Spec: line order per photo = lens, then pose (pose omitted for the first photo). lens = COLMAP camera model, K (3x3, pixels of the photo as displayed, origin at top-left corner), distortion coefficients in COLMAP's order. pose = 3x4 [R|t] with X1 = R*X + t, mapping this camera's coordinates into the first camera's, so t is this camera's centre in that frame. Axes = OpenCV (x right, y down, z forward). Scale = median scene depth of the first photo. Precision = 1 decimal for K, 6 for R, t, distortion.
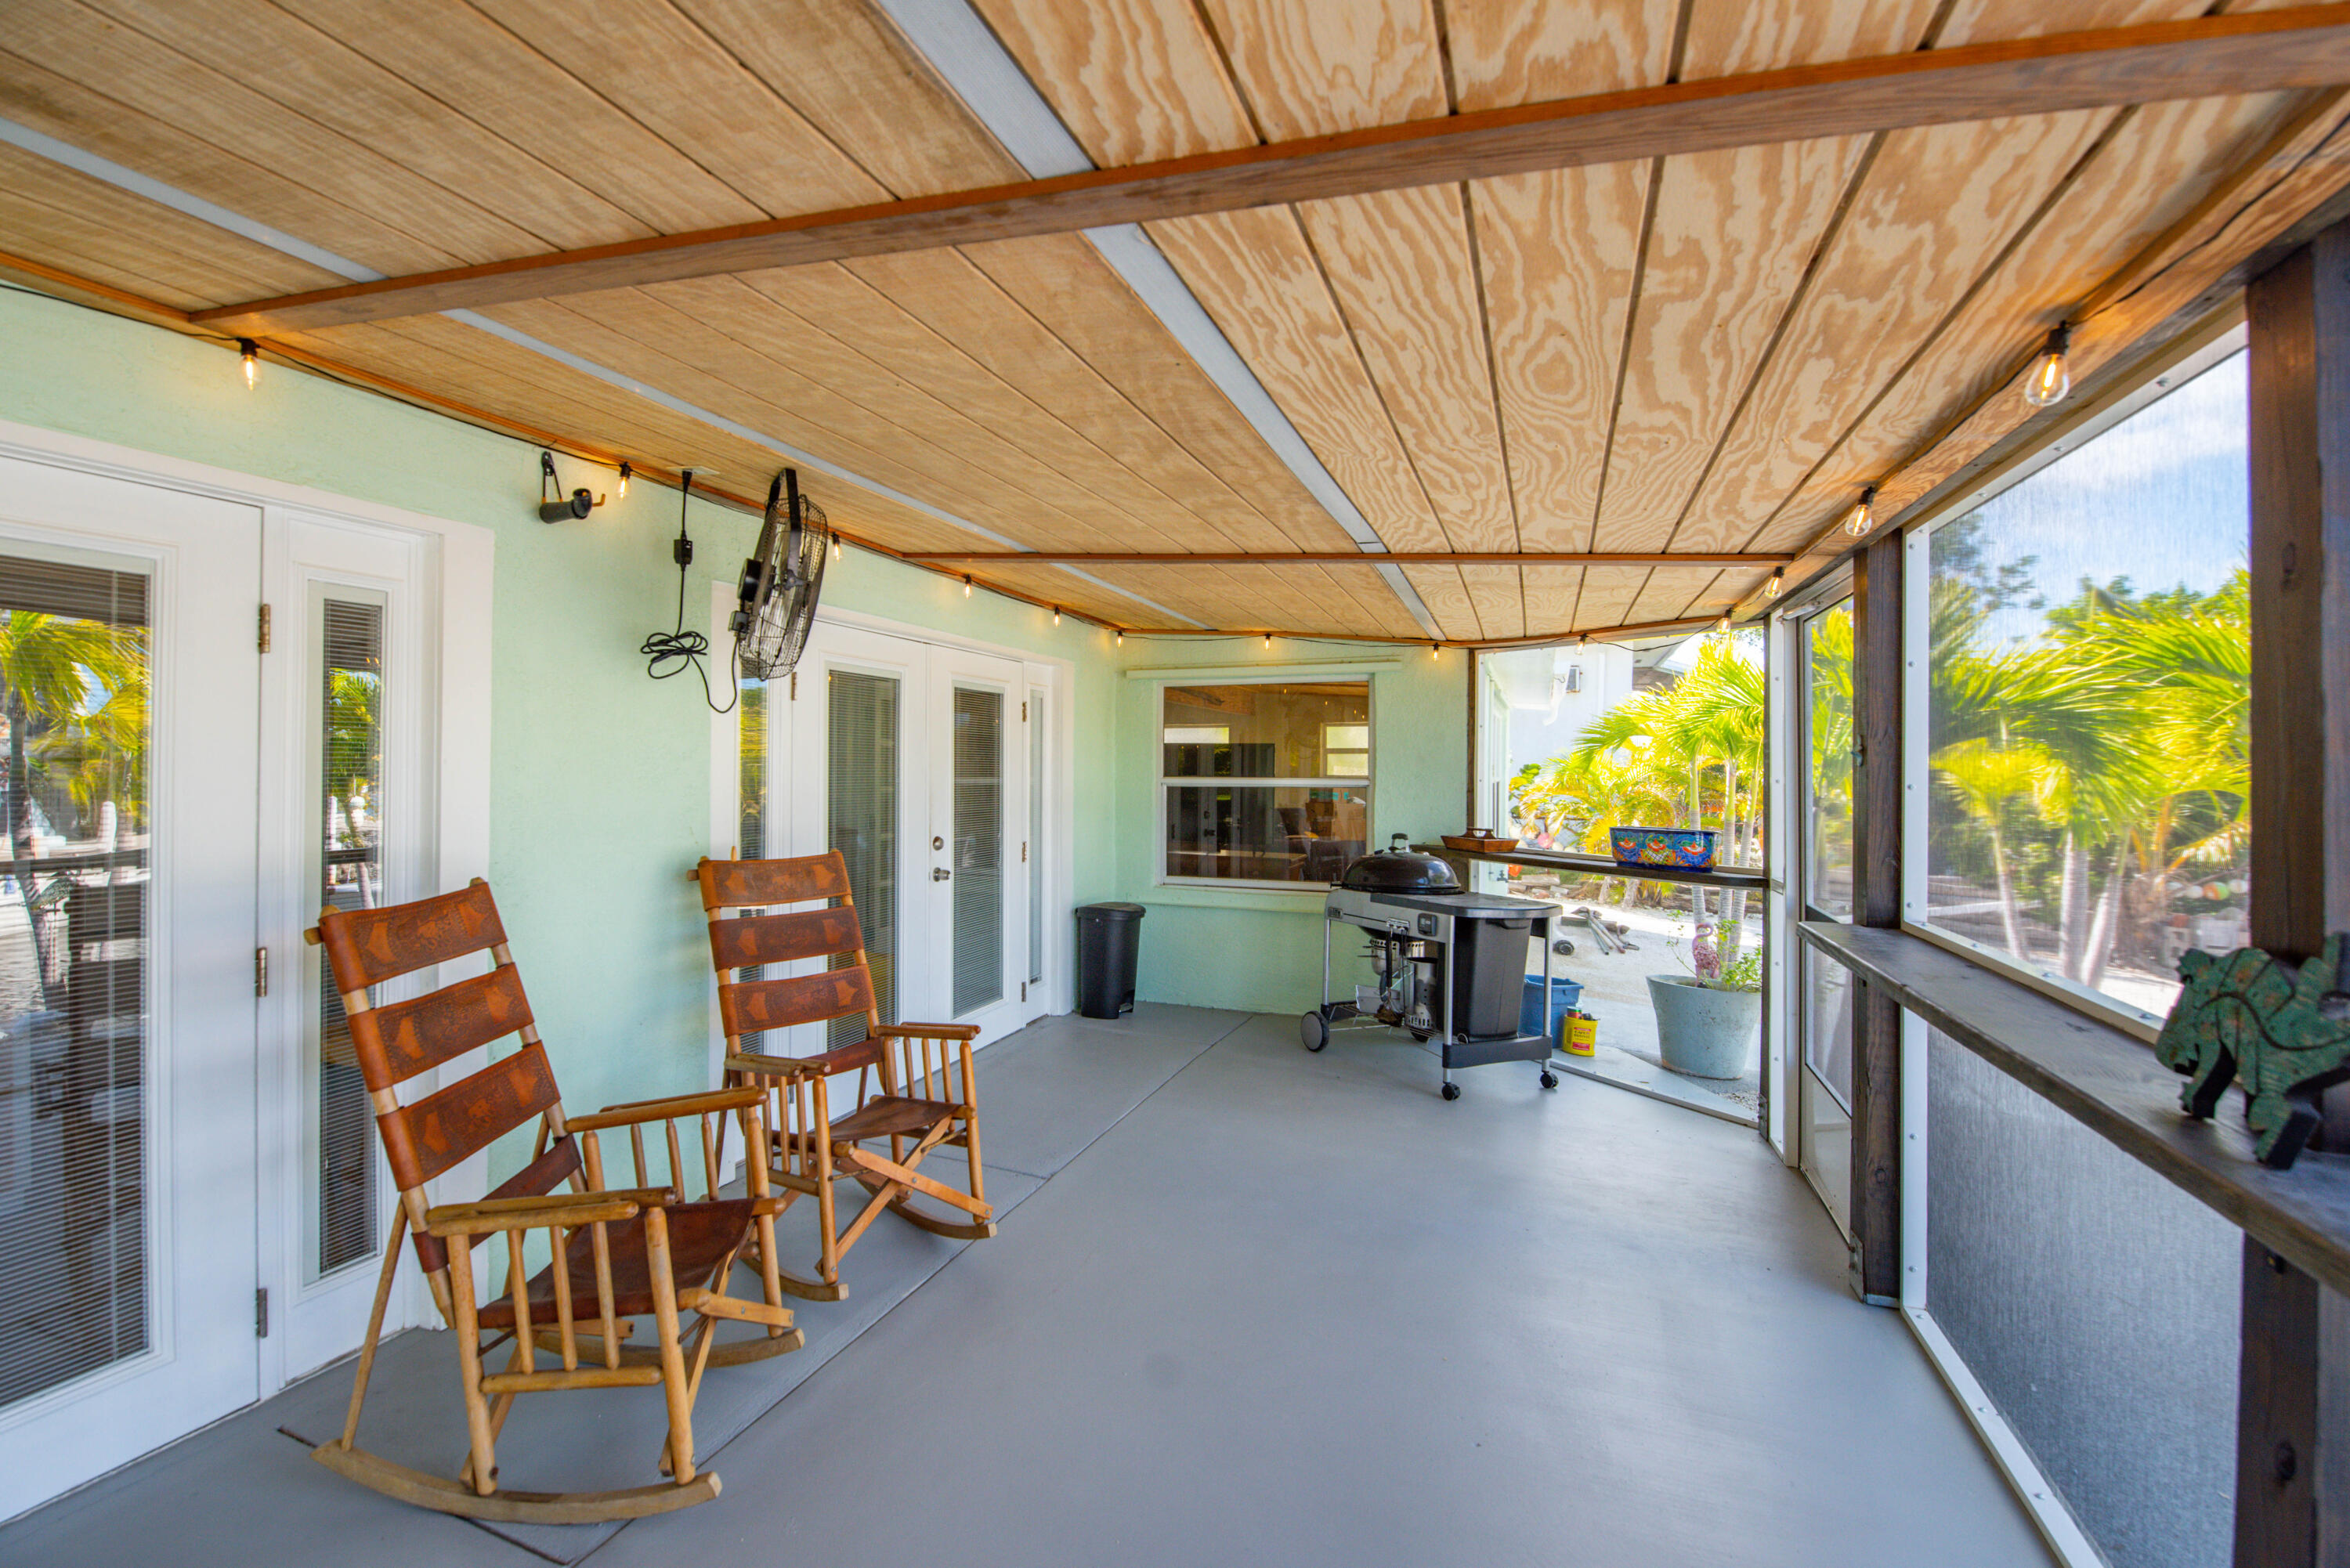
lens RADIAL K [[1023.8, 0, 1152.8], [0, 1023.8, 775.1], [0, 0, 1]] dist [0.002194, 0.000126]
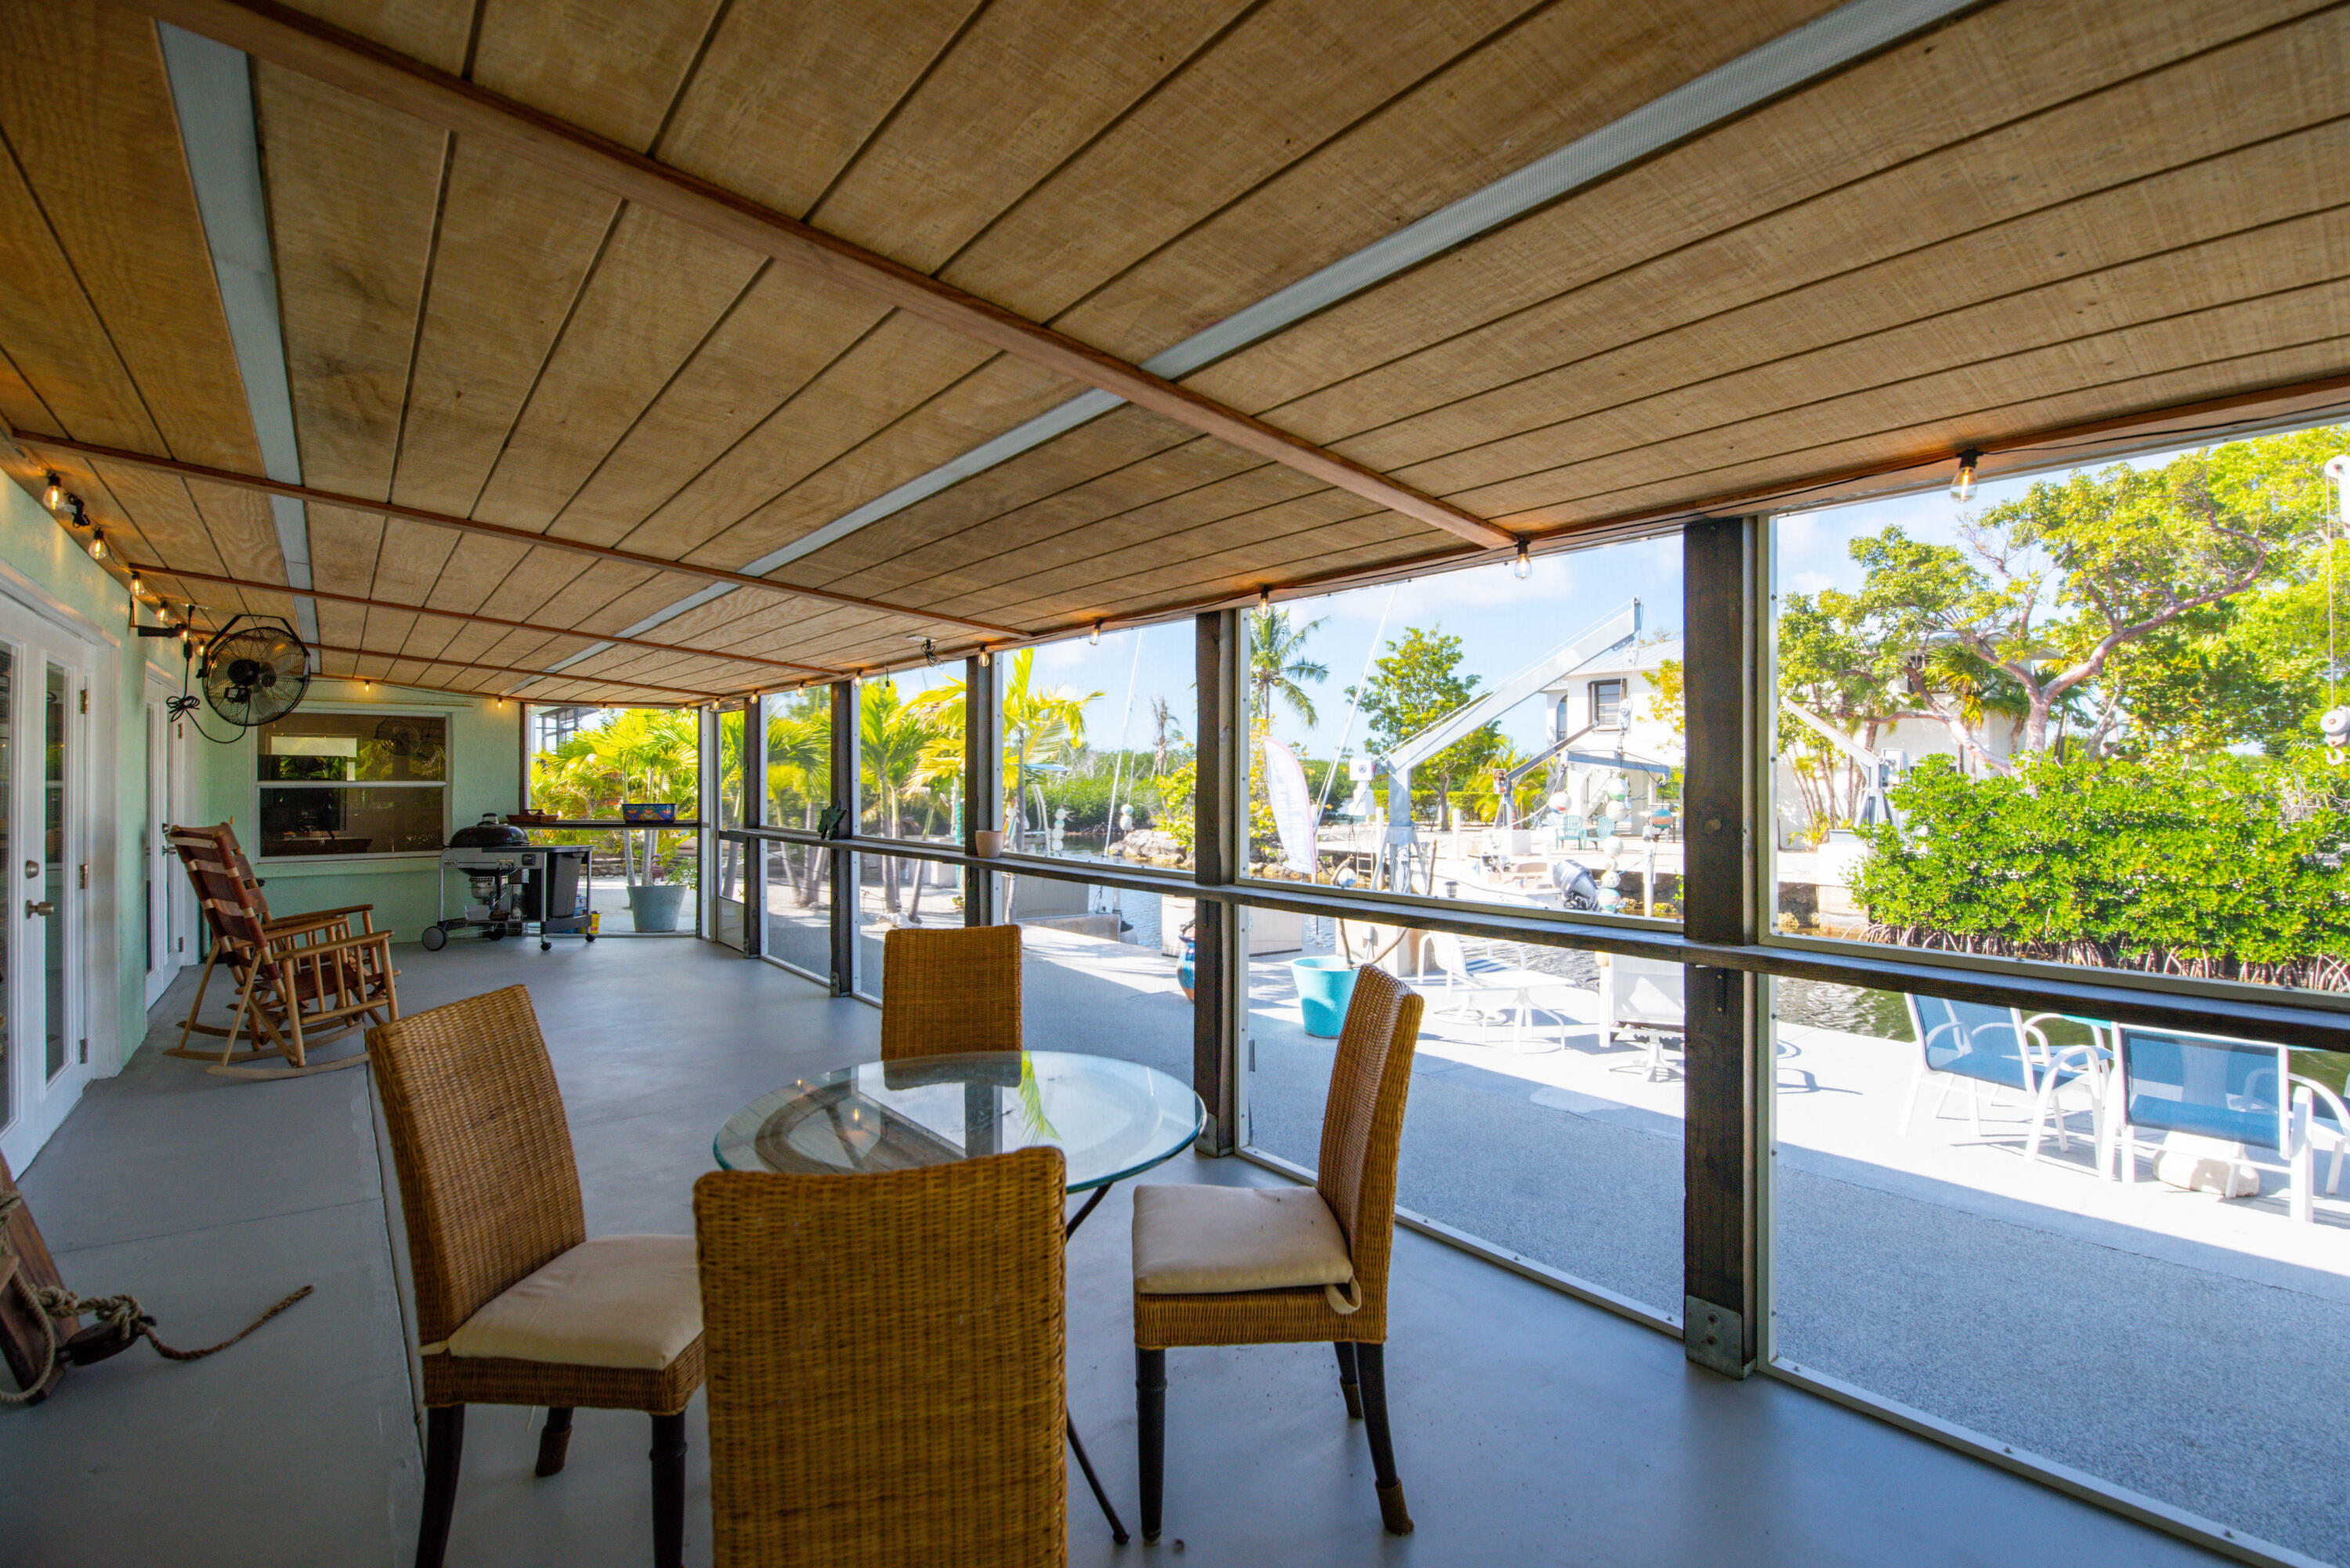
lens RADIAL K [[1023.8, 0, 1156.4], [0, 1023.8, 782.0], [0, 0, 1]] dist [0.002194, 0.000126]
pose [[0.478595, -0.005905, 0.878016, -0.690790], [0.007971, 0.999965, 0.002380, 0.011334], [-0.877999, 0.005859, 0.478626, -0.739344]]
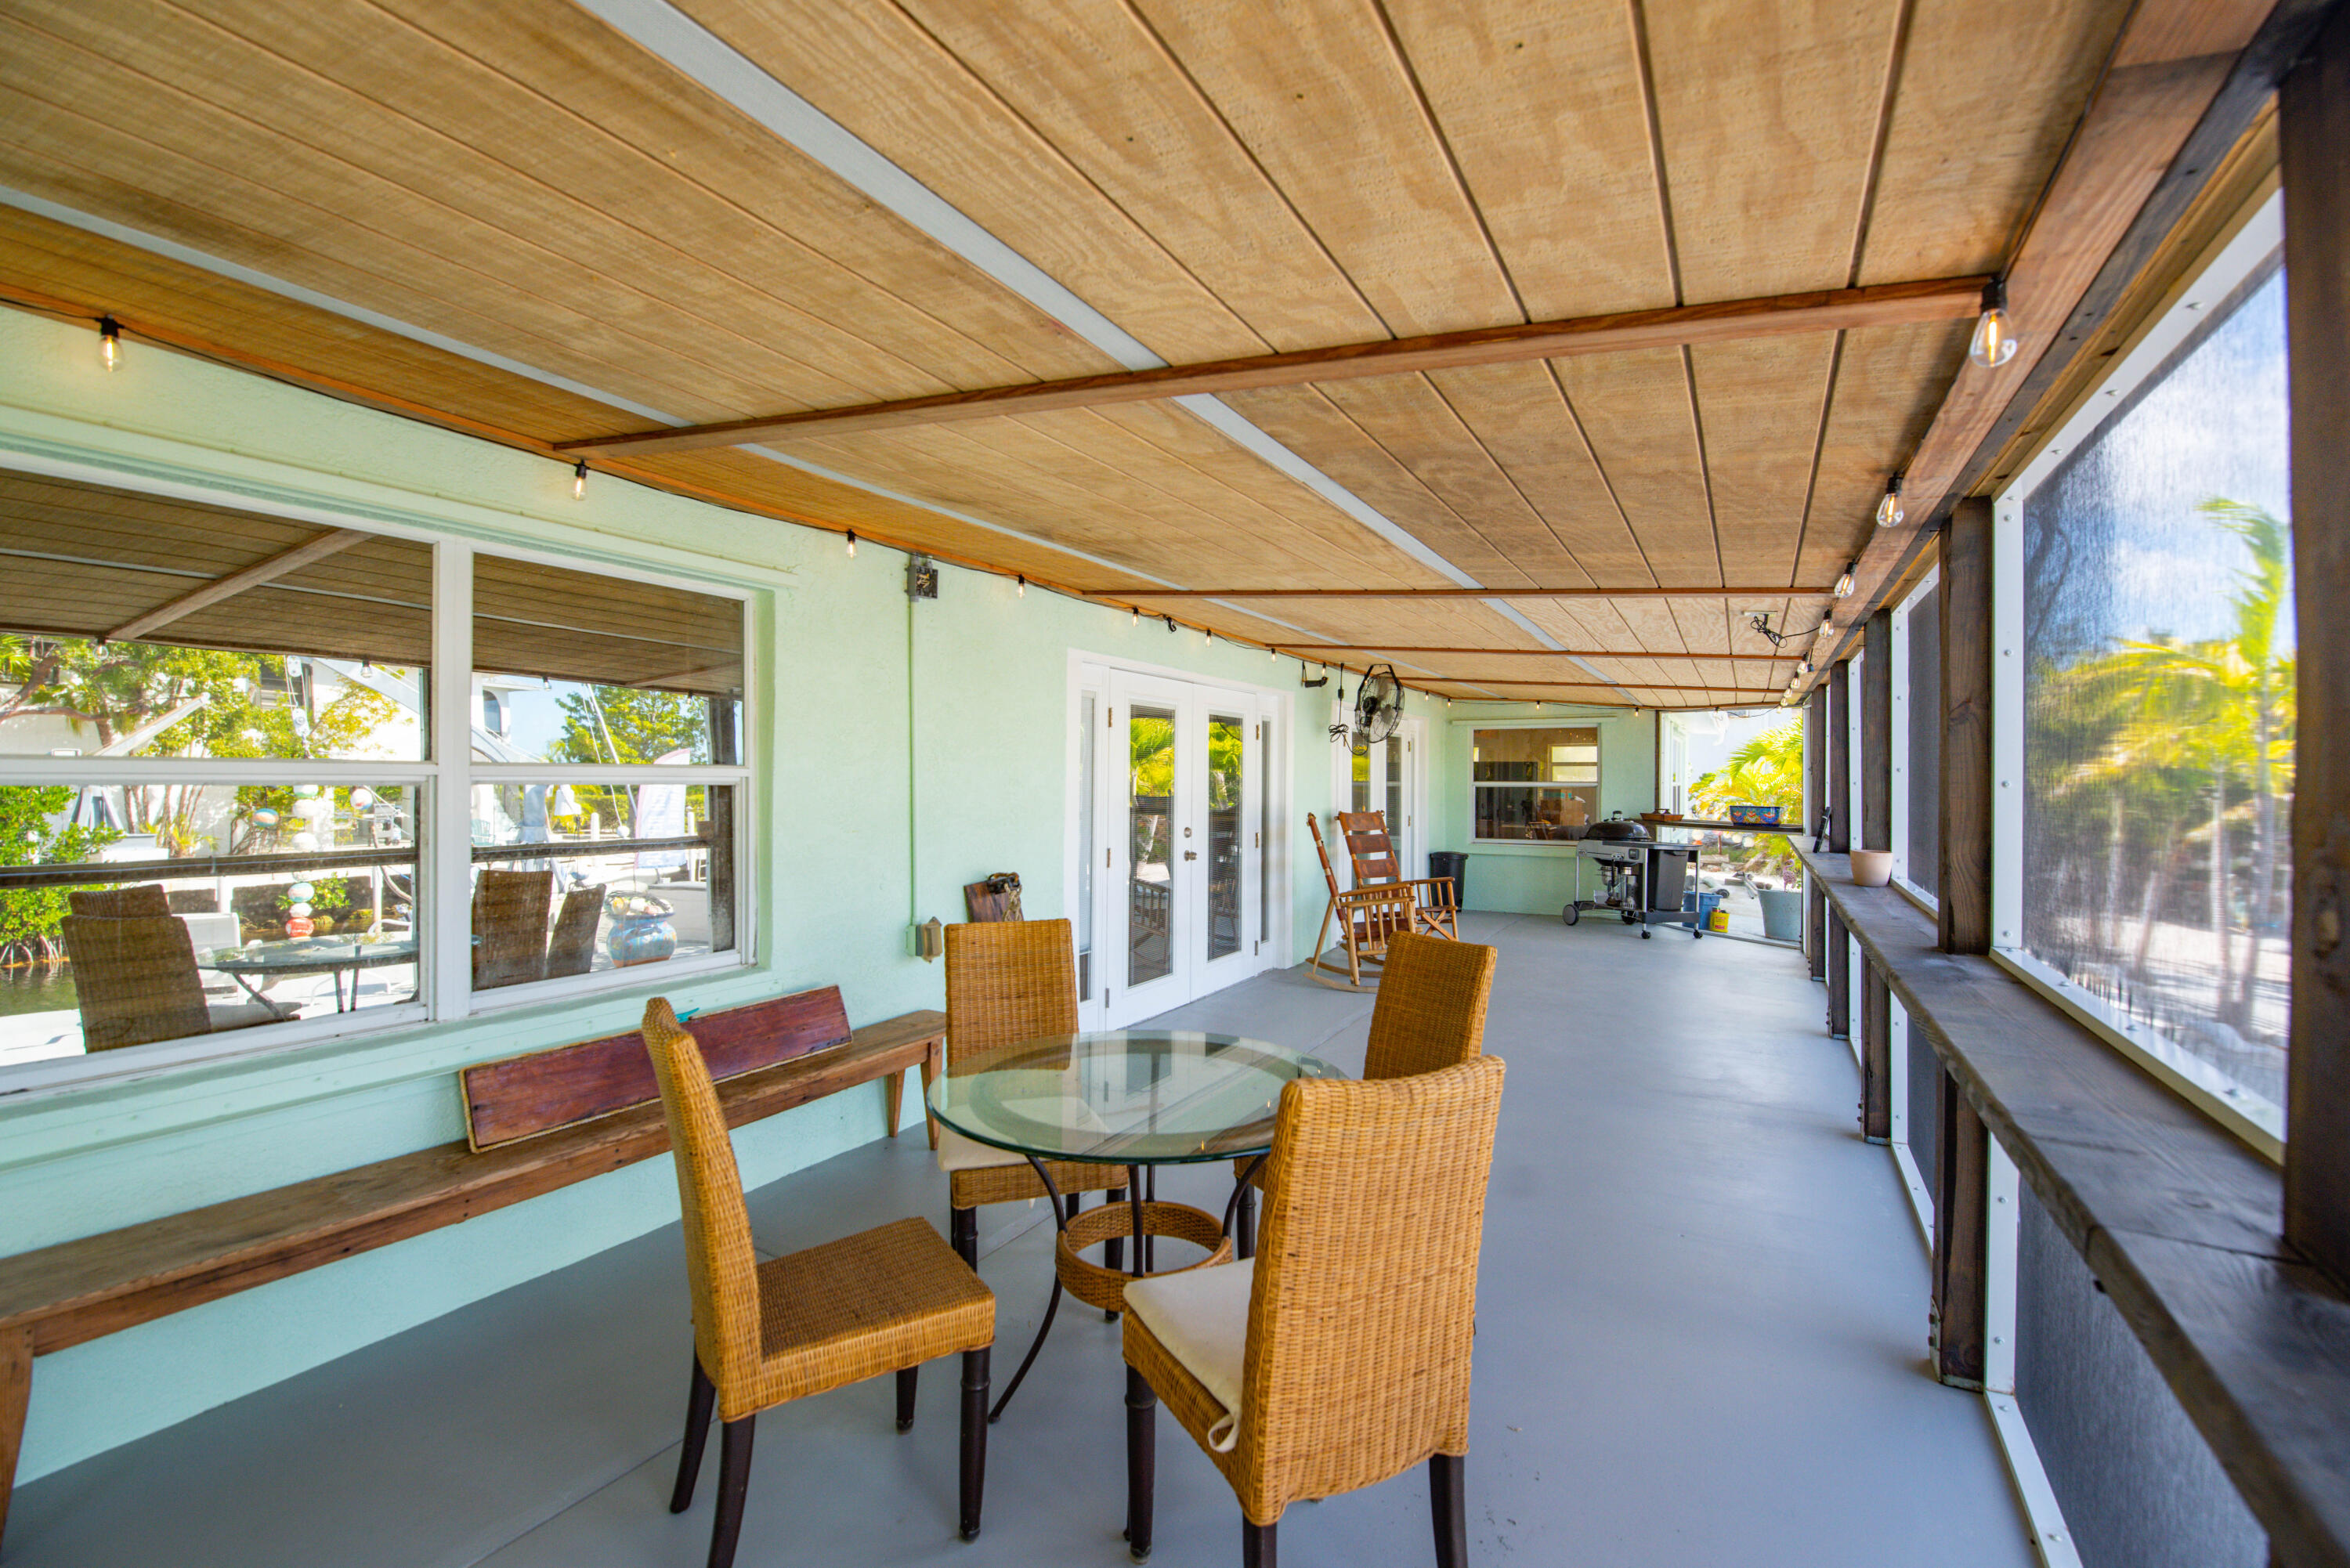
lens RADIAL K [[1023.8, 0, 1225.0], [0, 1023.8, 785.1], [0, 0, 1]] dist [0.002194, 0.000126]
pose [[0.994422, -0.002681, -0.105445, -0.271648], [0.002585, 0.999996, -0.001050, 0.010149], [0.105447, 0.000771, 0.994425, -0.928096]]
